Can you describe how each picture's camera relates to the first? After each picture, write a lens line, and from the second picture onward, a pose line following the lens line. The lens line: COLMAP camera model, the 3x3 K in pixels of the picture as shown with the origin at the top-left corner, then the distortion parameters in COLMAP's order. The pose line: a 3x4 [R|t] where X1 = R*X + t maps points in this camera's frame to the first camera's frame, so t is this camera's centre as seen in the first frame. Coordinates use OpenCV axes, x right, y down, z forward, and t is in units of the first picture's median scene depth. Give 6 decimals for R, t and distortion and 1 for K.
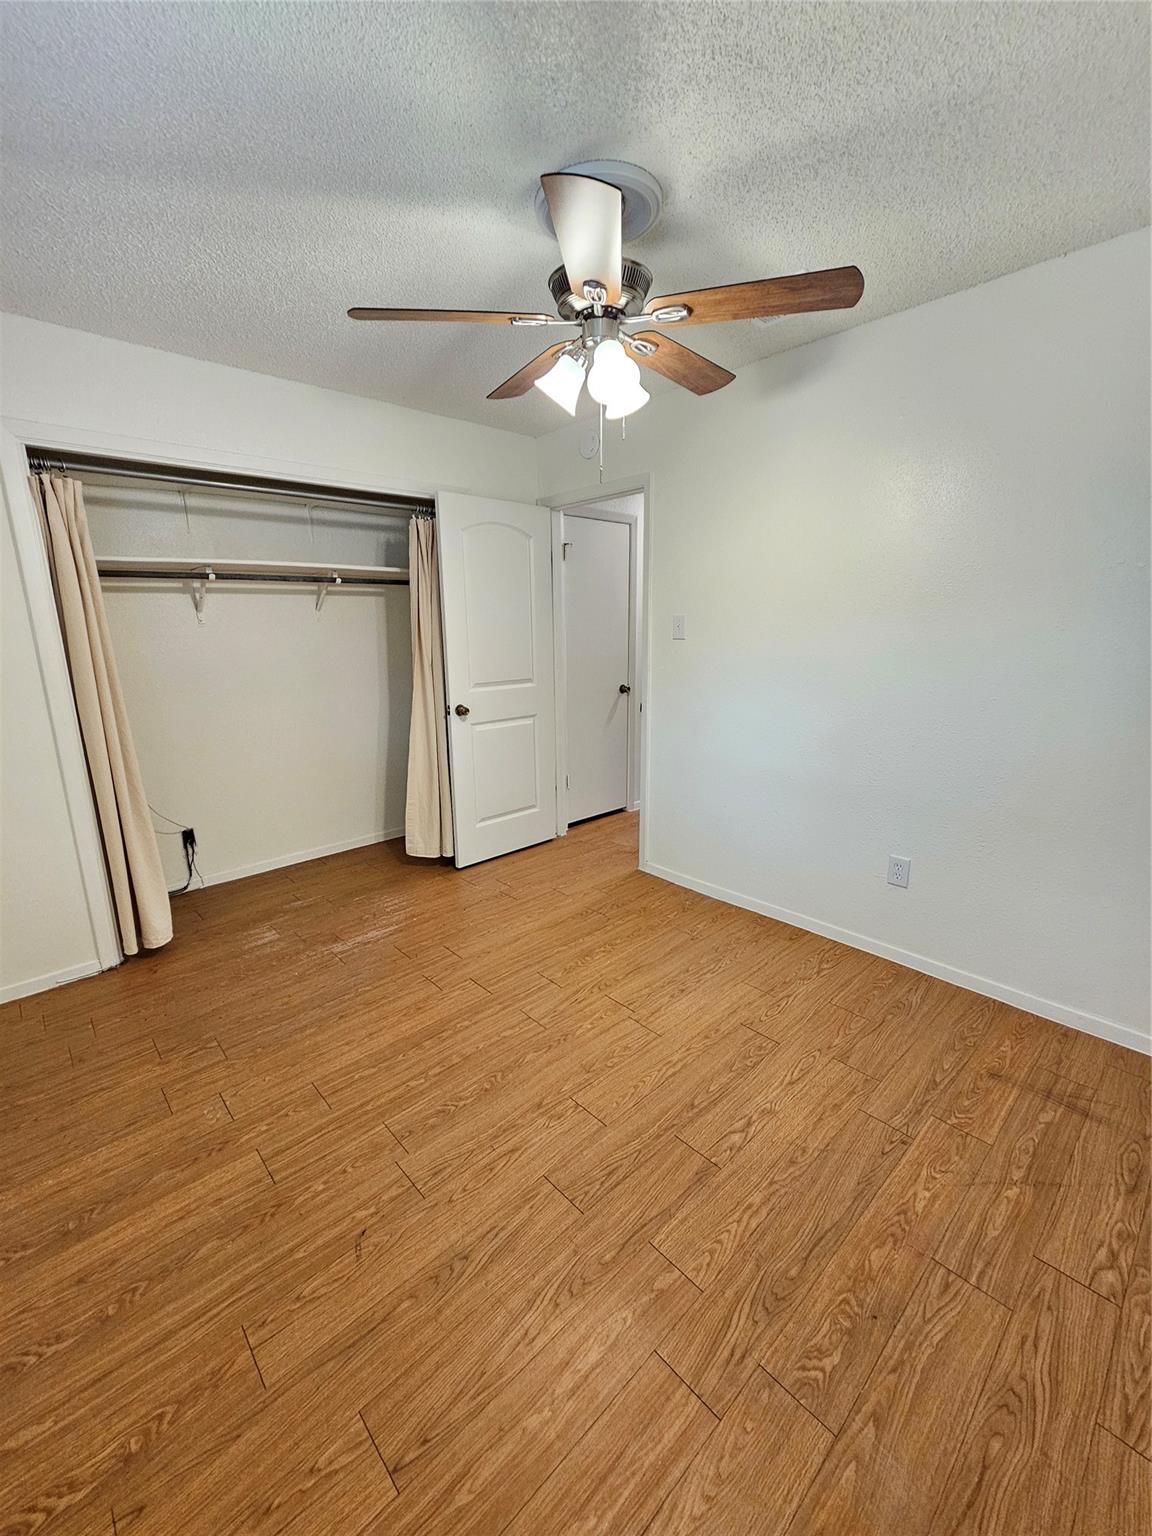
lens RADIAL K [[628.7, 0, 571.6], [0, 628.7, 770.2], [0, 0, 1]] dist [-0.003028, 0.003097]
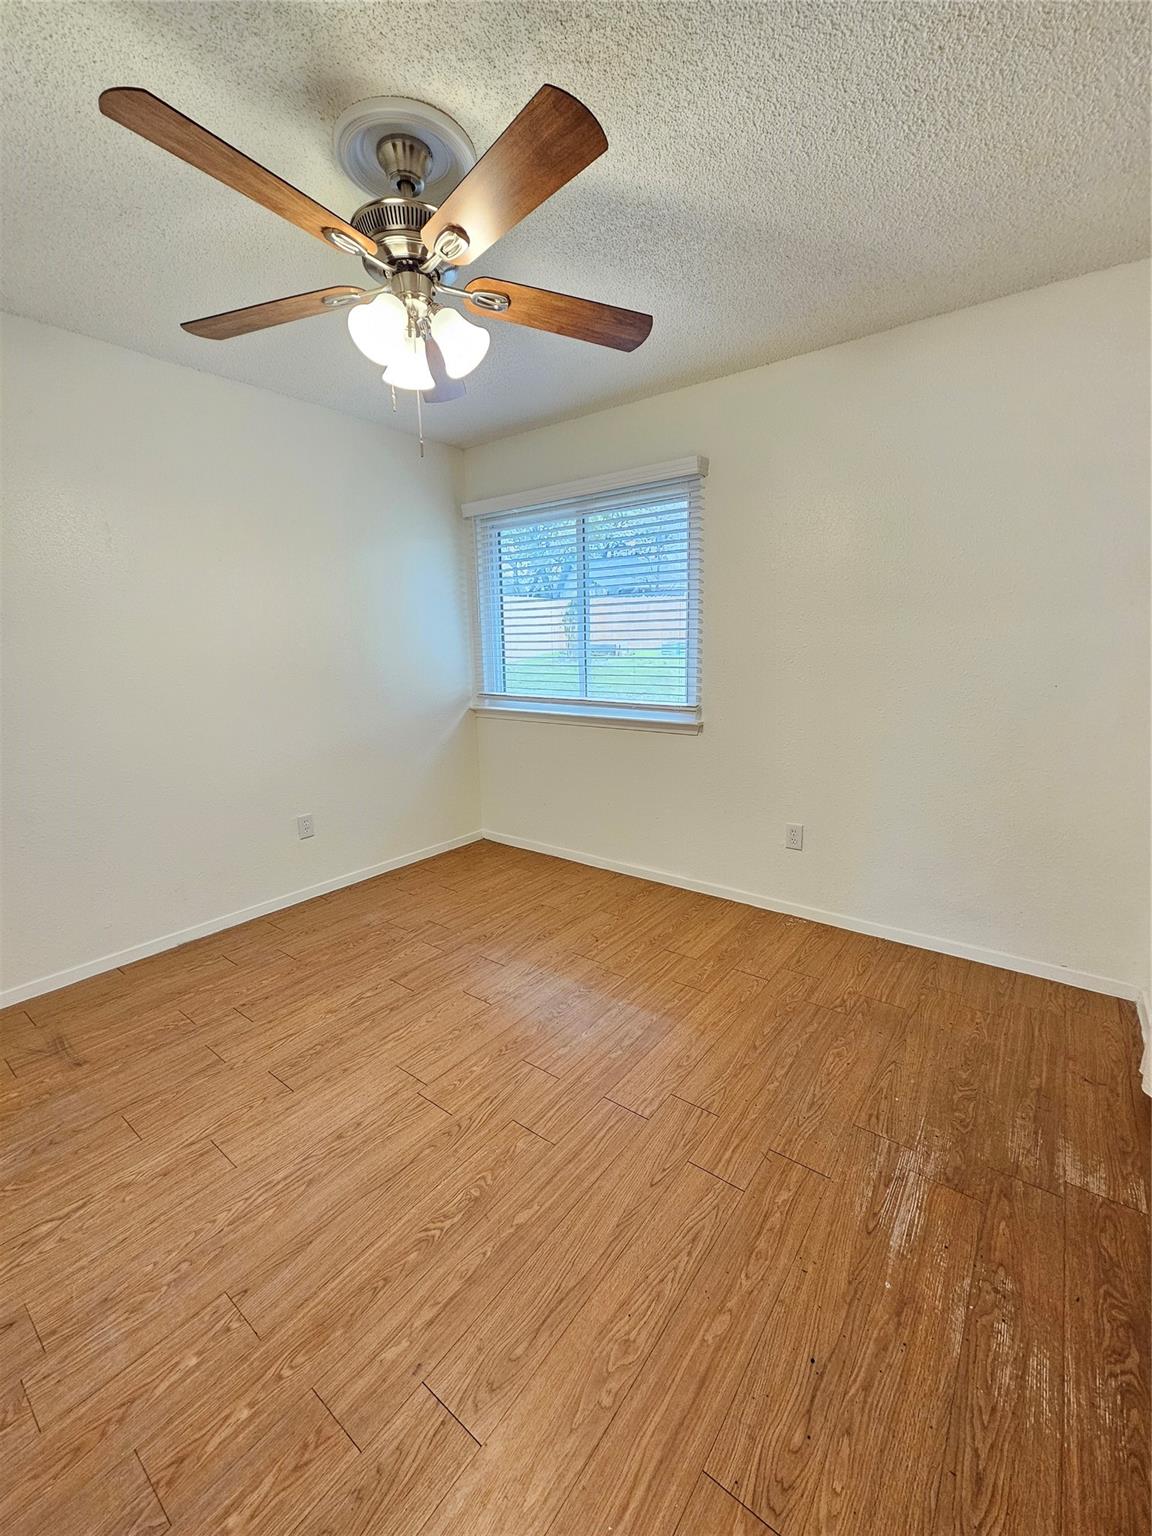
lens RADIAL K [[628.7, 0, 571.6], [0, 628.7, 770.2], [0, 0, 1]] dist [-0.003028, 0.003097]
pose [[-0.985551, 0.062289, -0.157510, 0.006774], [-0.008803, 0.909831, 0.414885, -0.335092], [0.169150, 0.410277, -0.896137, 1.600843]]
